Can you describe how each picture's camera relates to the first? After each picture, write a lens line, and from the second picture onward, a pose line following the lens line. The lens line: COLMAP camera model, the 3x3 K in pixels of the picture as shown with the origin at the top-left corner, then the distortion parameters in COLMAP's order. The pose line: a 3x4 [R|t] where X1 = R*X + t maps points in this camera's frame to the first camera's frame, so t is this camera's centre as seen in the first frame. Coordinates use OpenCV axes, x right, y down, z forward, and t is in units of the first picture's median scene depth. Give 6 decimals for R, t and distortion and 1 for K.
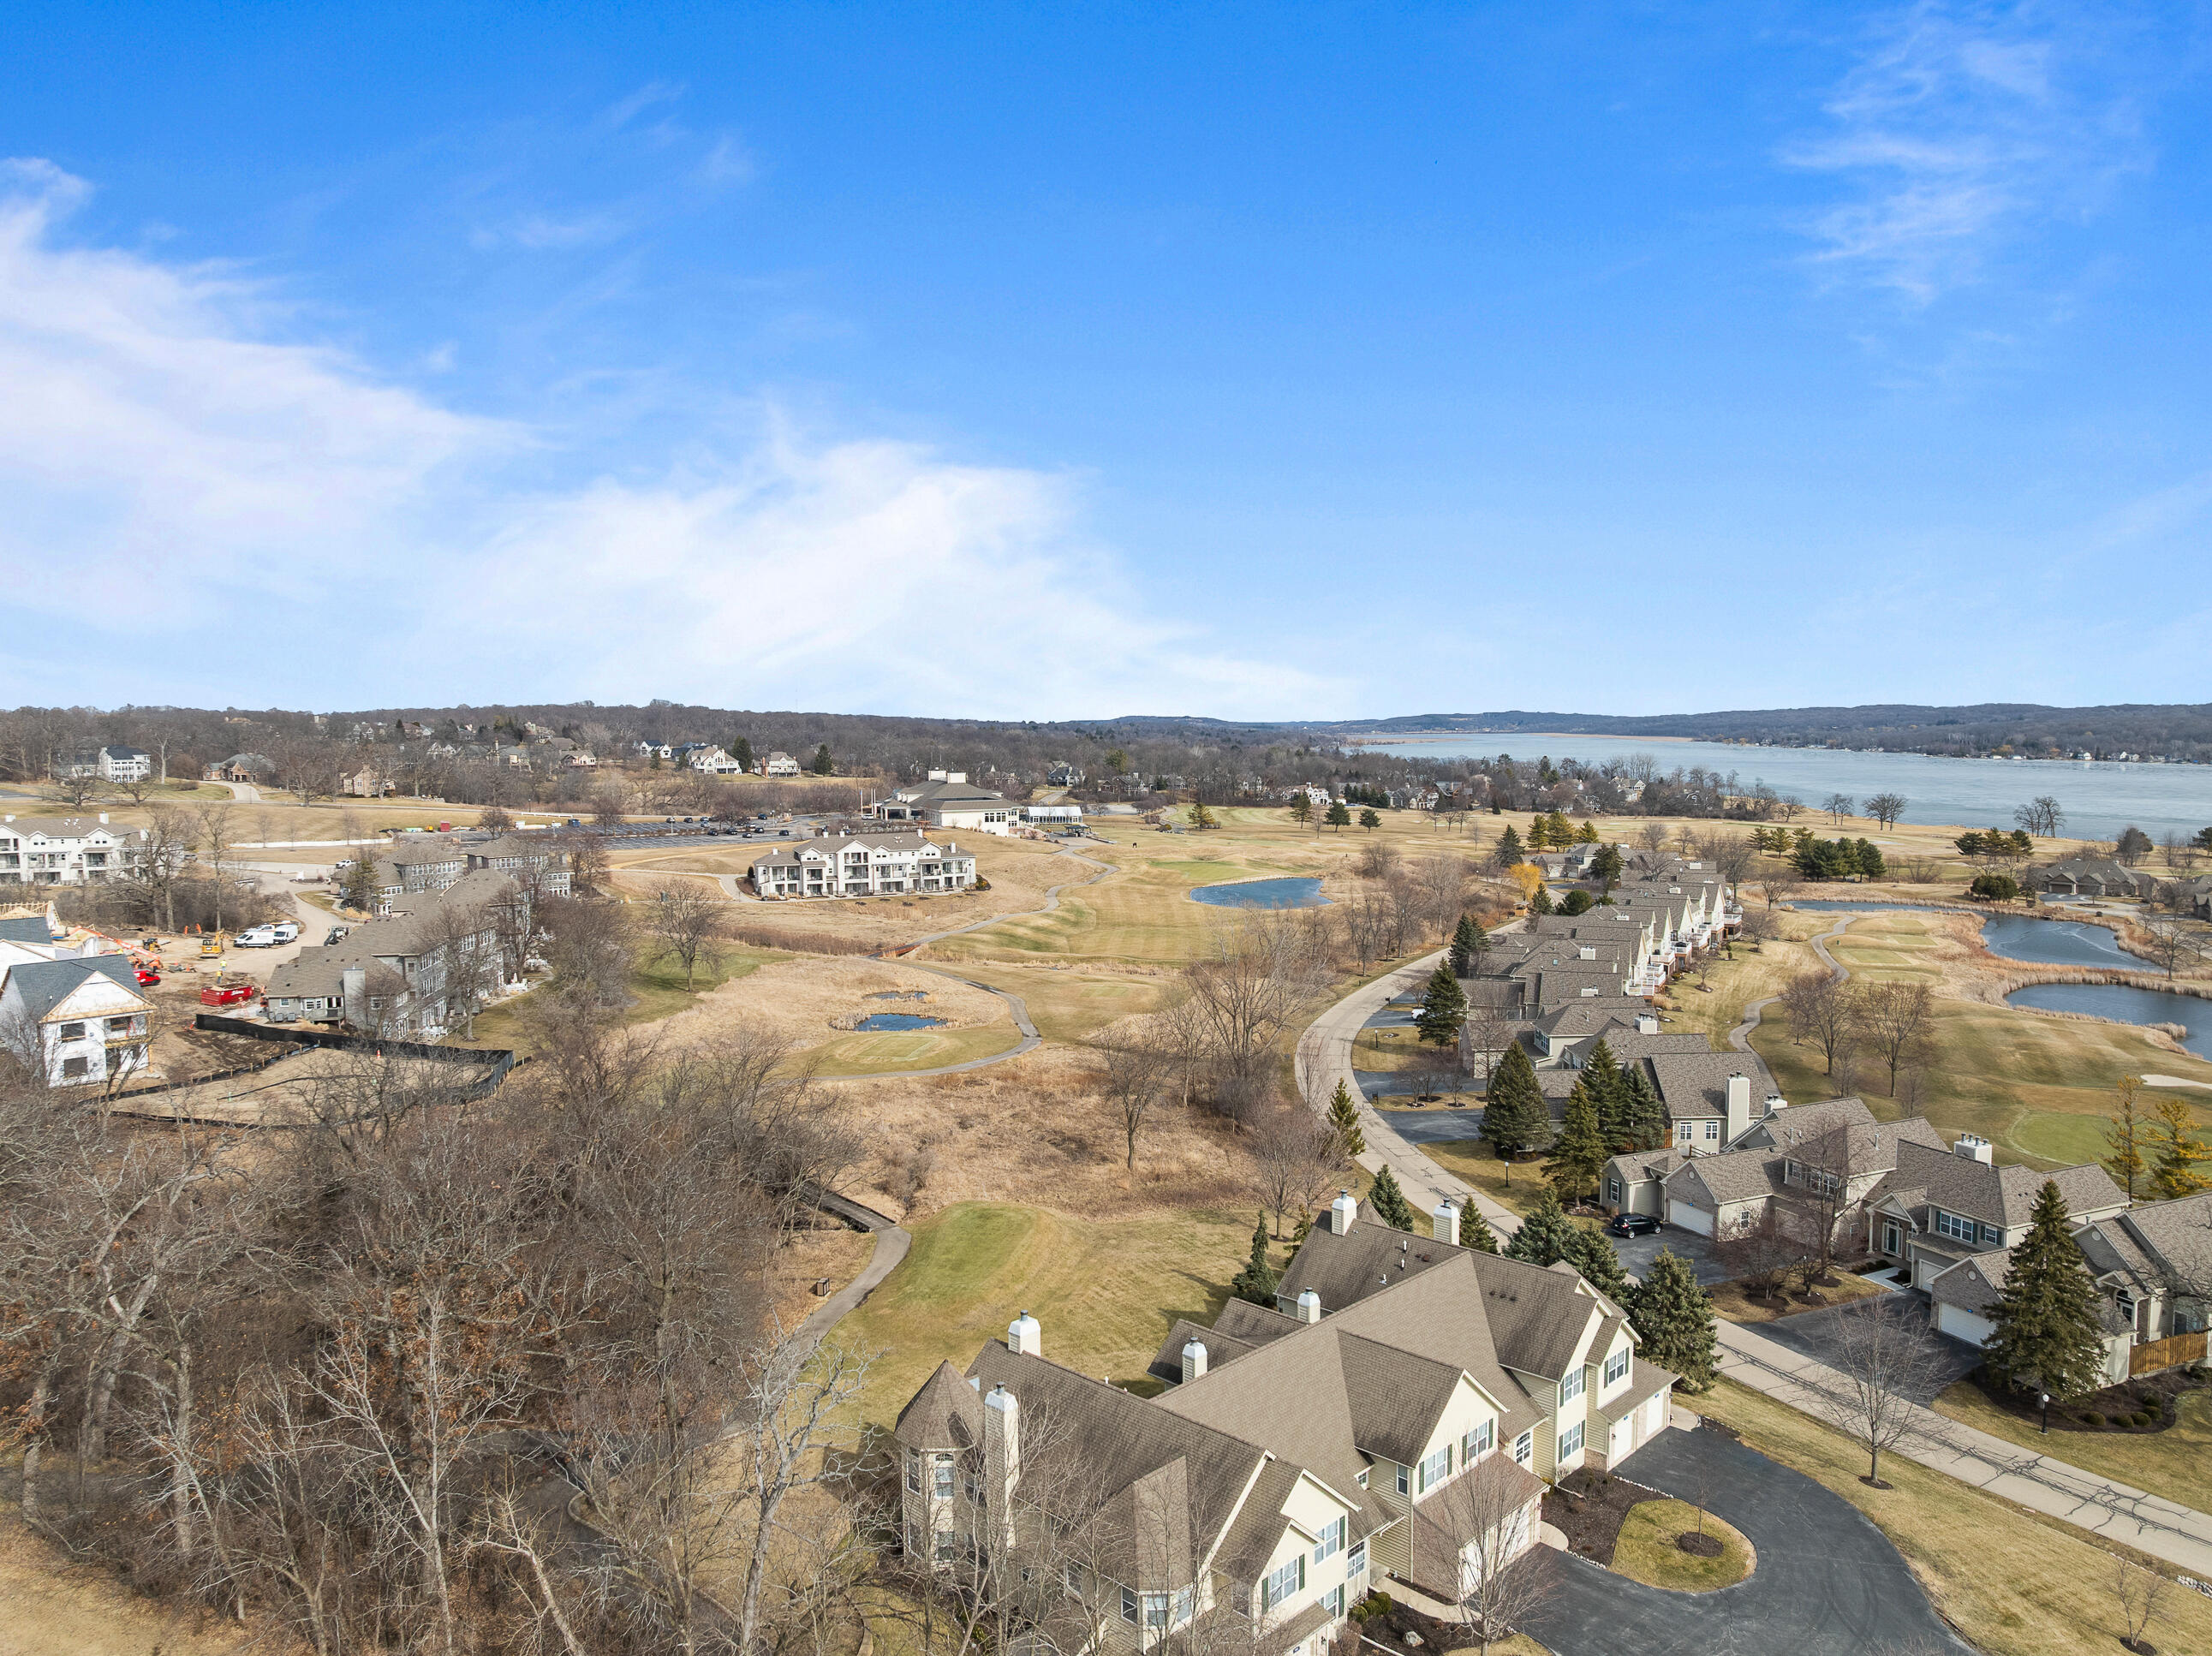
lens RADIAL K [[1581.2, 0, 1106.0], [0, 1581.2, 828.0], [0, 0, 1]] dist [-0.030696, -0.013452]
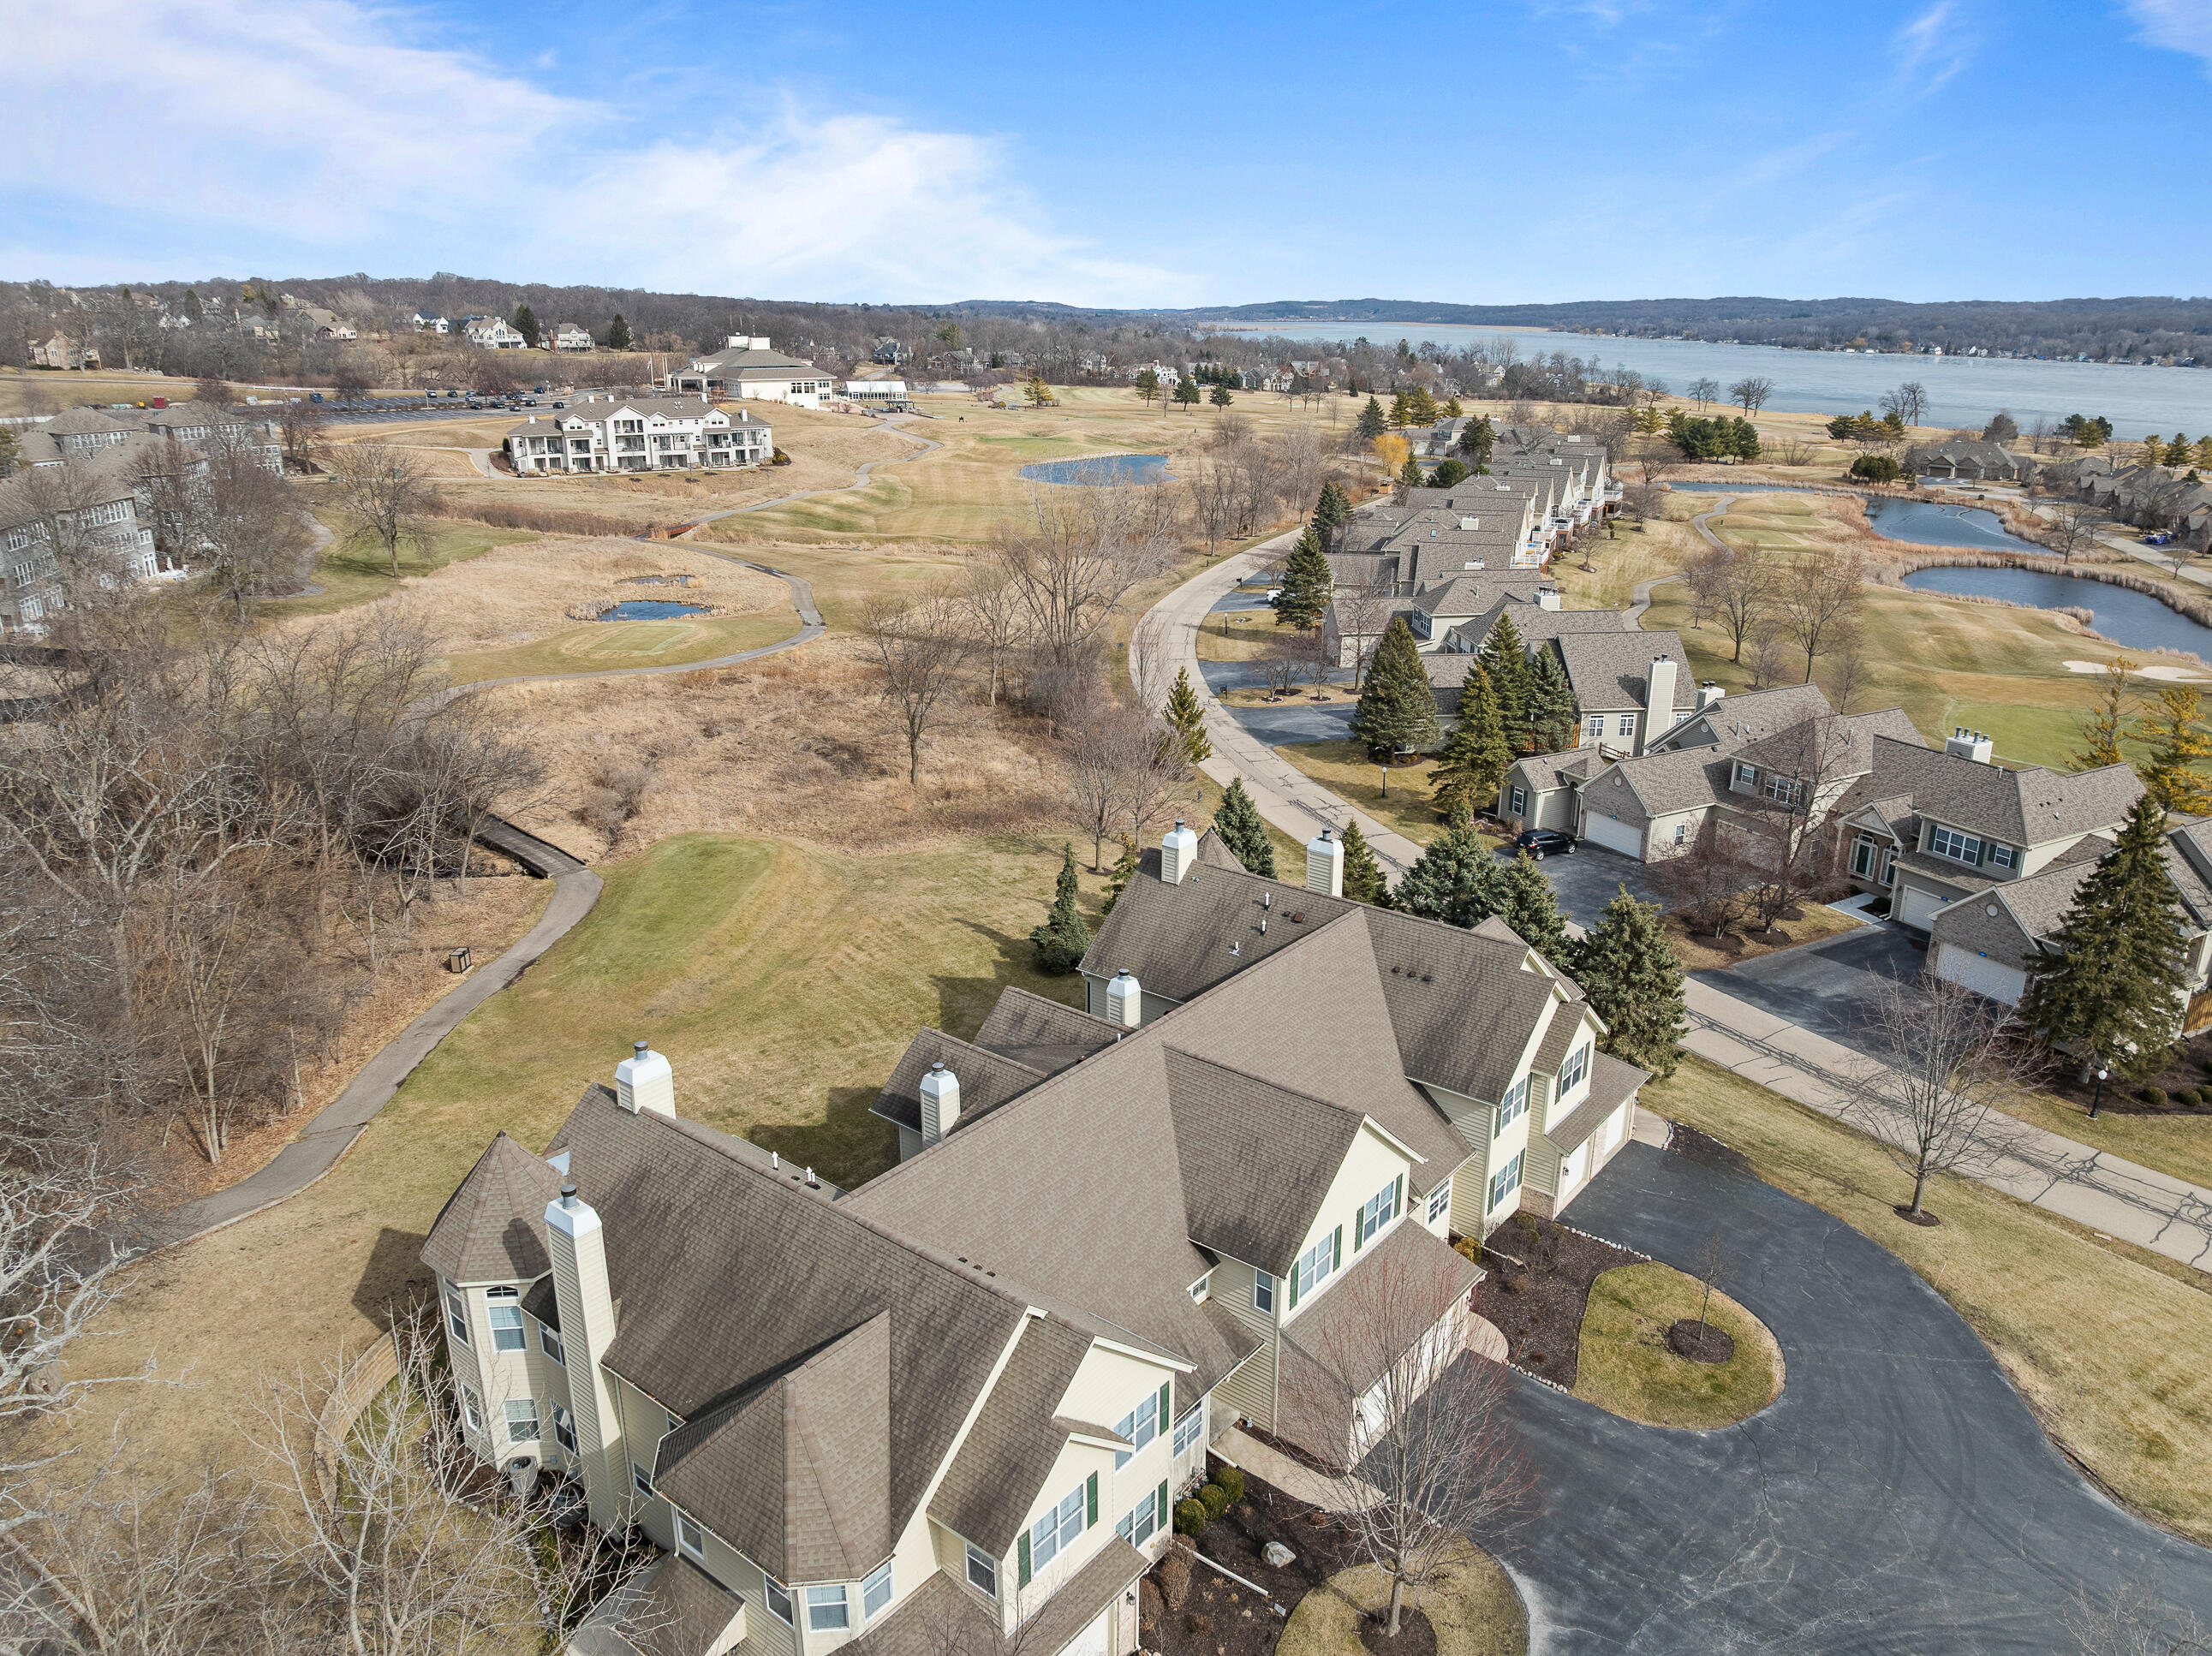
lens RADIAL K [[1604.4, 0, 1102.5], [0, 1604.4, 835.7], [0, 0, 1]] dist [-0.032602, -0.003797]
pose [[0.995545, -0.022832, 0.091478, 0.015998], [-0.000913, 0.967856, 0.251505, 0.018356], [-0.094280, -0.250468, 0.963523, 0.098872]]
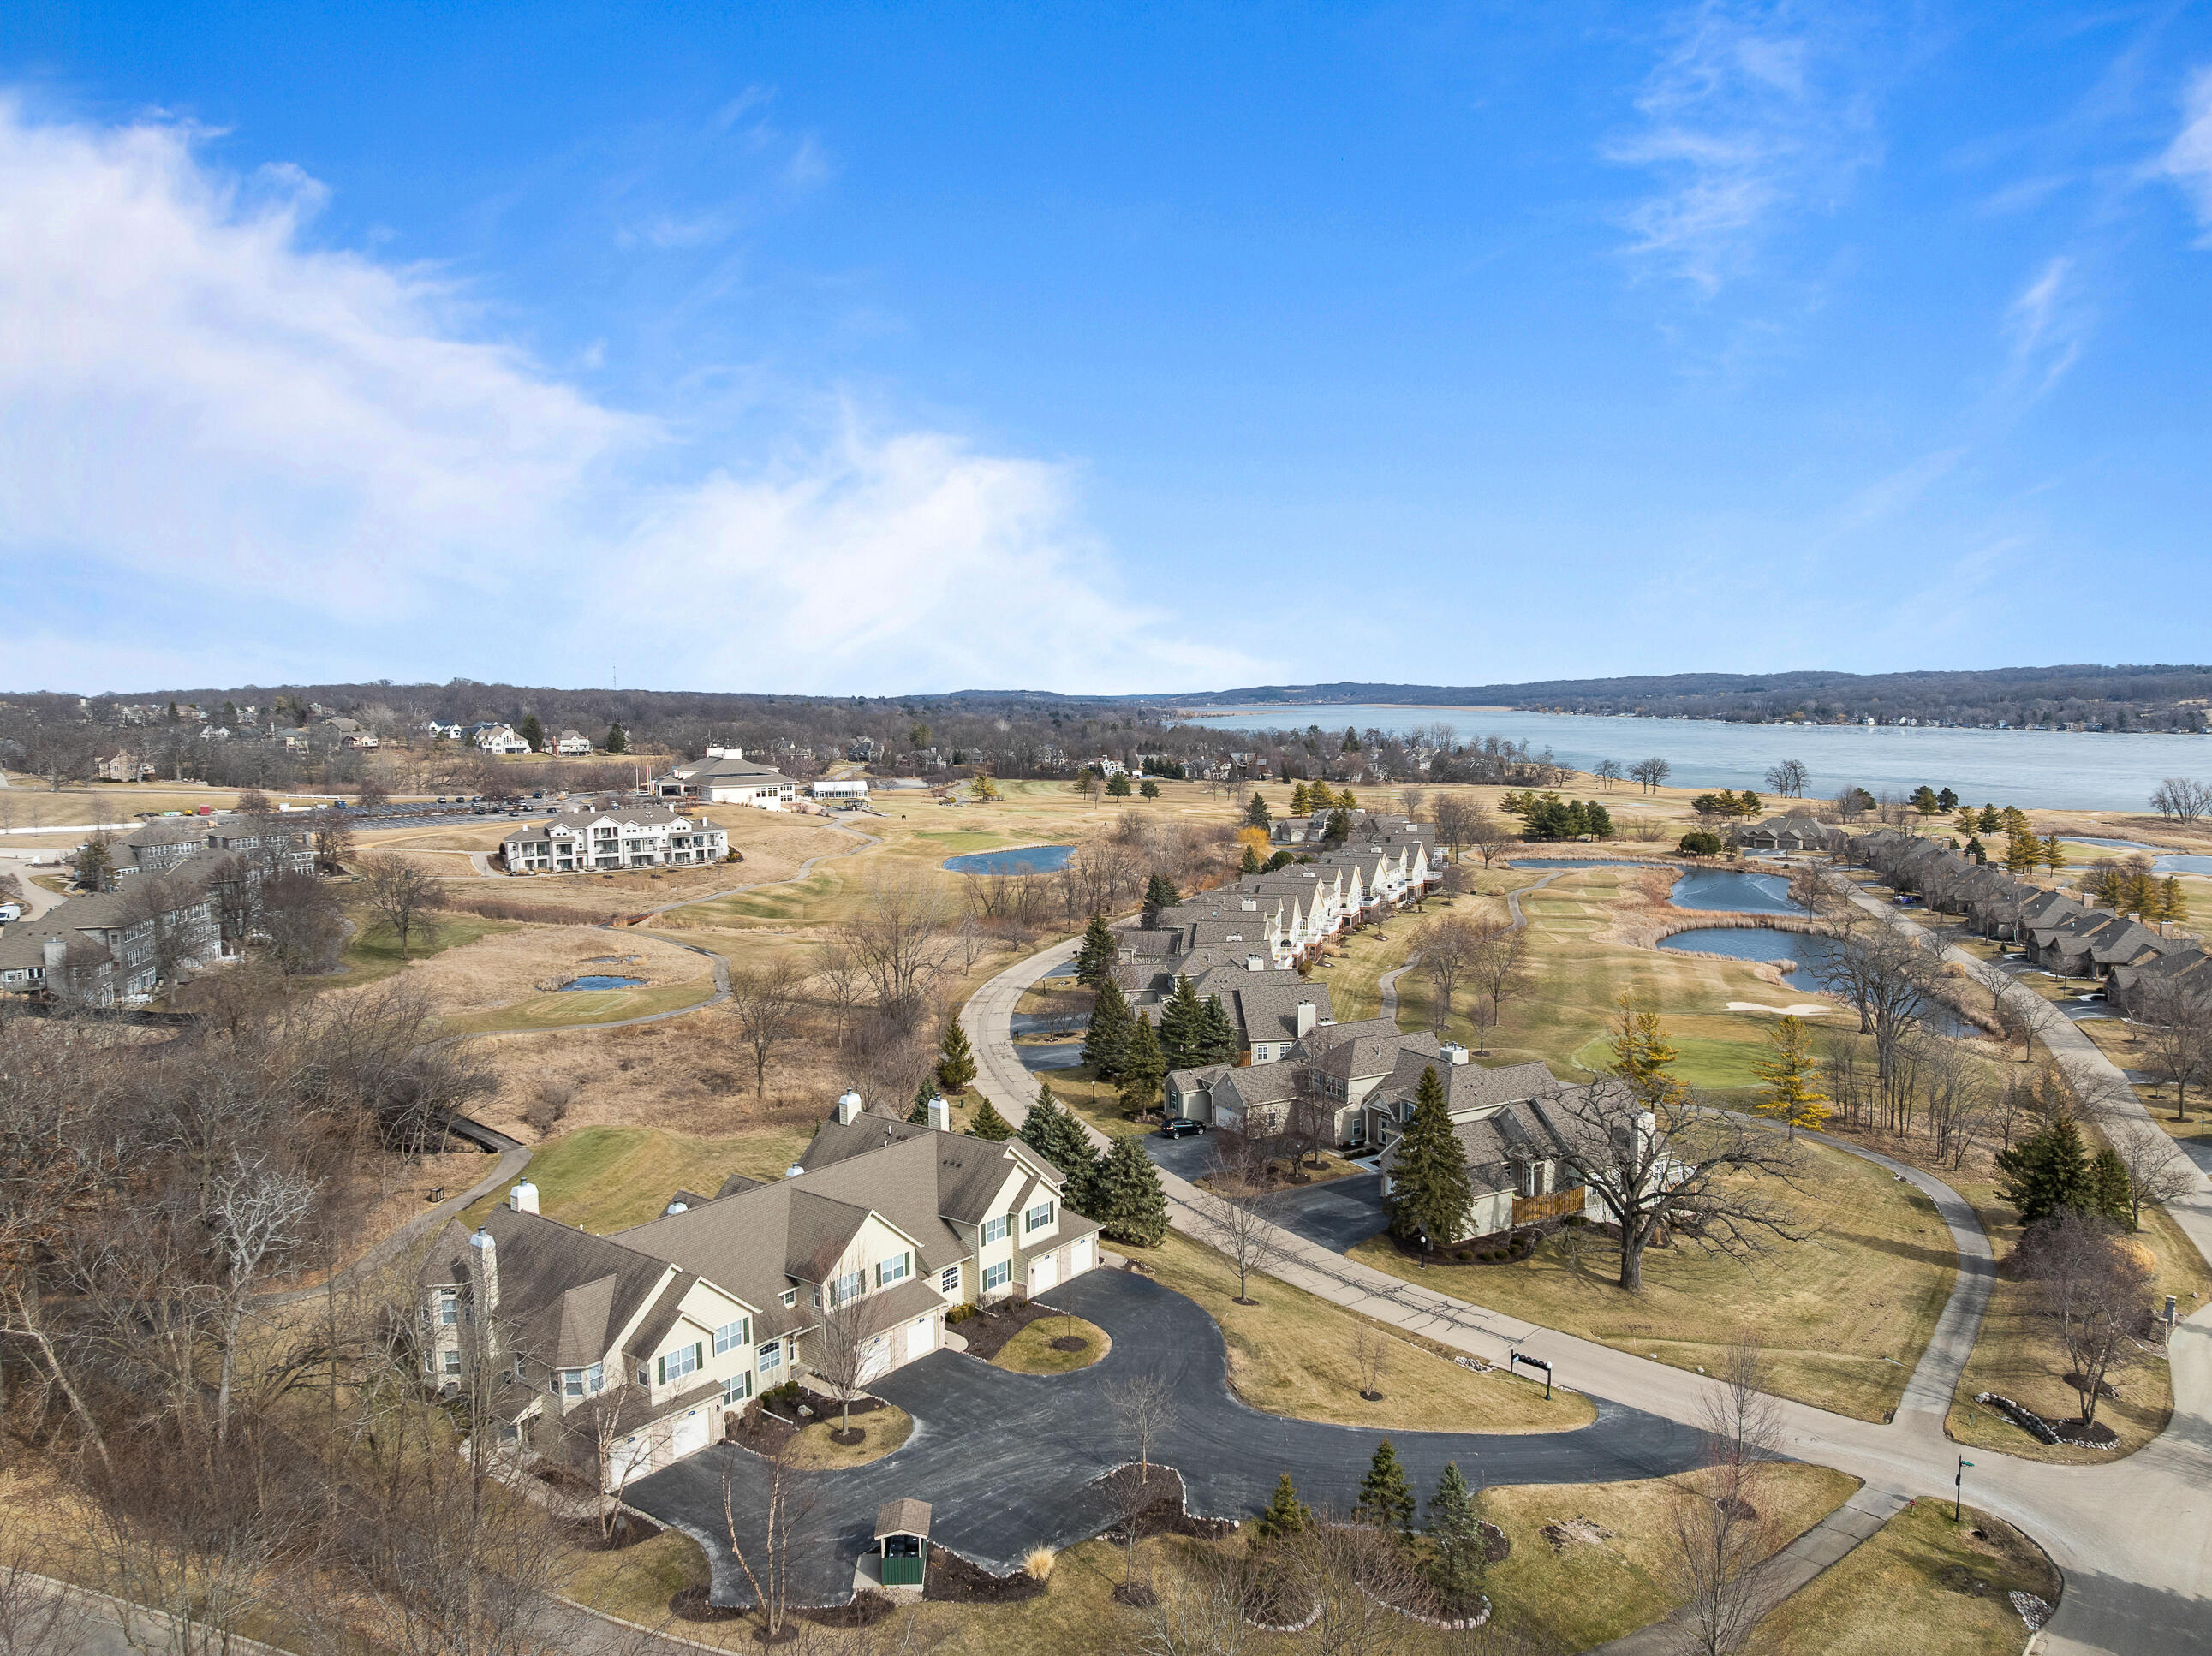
lens RADIAL K [[1581.2, 0, 1106.0], [0, 1581.2, 828.0], [0, 0, 1]] dist [-0.030696, -0.013452]
pose [[0.994074, -0.016657, 0.107420, 0.065229], [0.014893, 0.999741, 0.017202, 0.003326], [-0.107679, -0.015501, 0.994065, -0.066294]]
